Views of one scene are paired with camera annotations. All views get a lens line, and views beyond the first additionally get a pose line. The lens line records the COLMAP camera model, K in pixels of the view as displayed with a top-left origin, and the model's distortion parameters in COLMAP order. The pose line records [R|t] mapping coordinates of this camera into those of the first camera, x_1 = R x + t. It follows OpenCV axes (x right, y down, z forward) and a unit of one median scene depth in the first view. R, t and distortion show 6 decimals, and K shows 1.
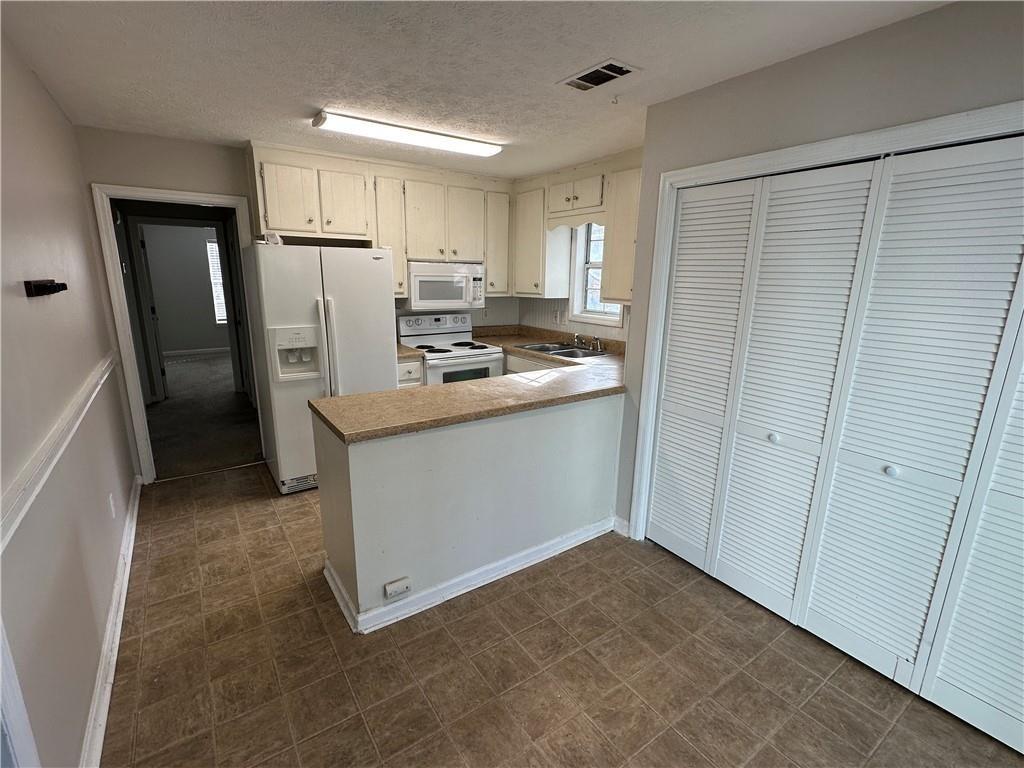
lens RADIAL K [[471.1, 0, 515.8], [0, 471.1, 385.2], [0, 0, 1]] dist [-0.001923, 0.000203]
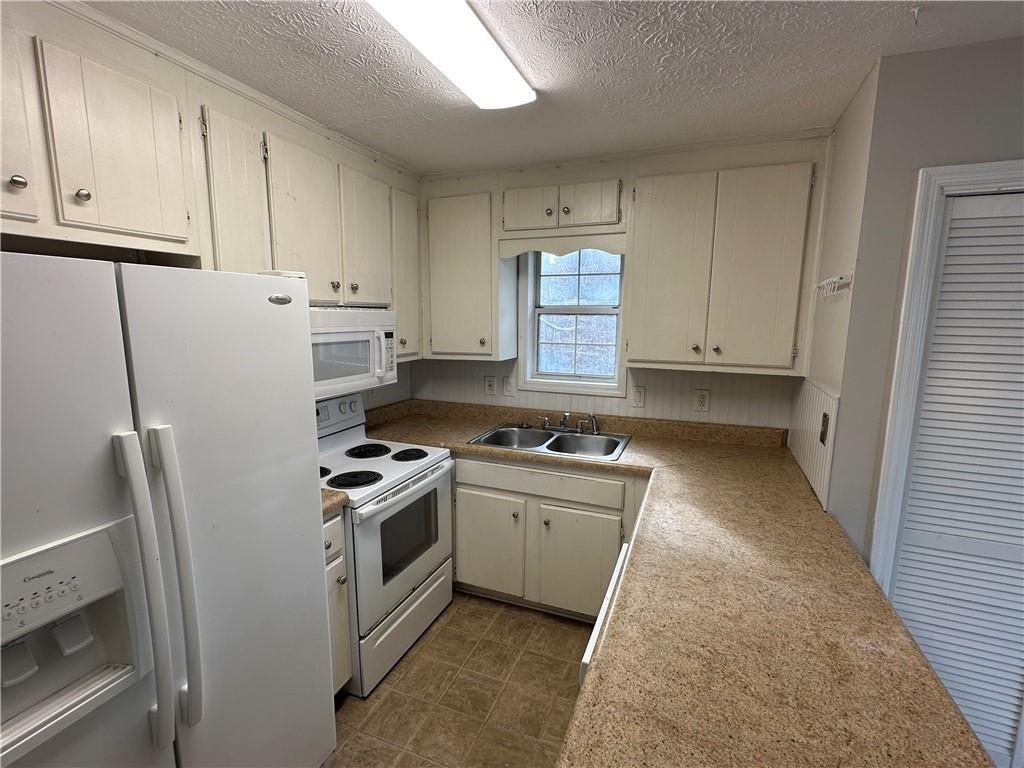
lens RADIAL K [[471.1, 0, 509.2], [0, 471.1, 382.9], [0, 0, 1]] dist [-0.001923, 0.000203]
pose [[0.836982, -0.088253, 0.540067, -0.274667], [0.132433, 0.990240, -0.043425, -0.124485], [-0.530964, 0.107868, 0.840501, 0.453310]]
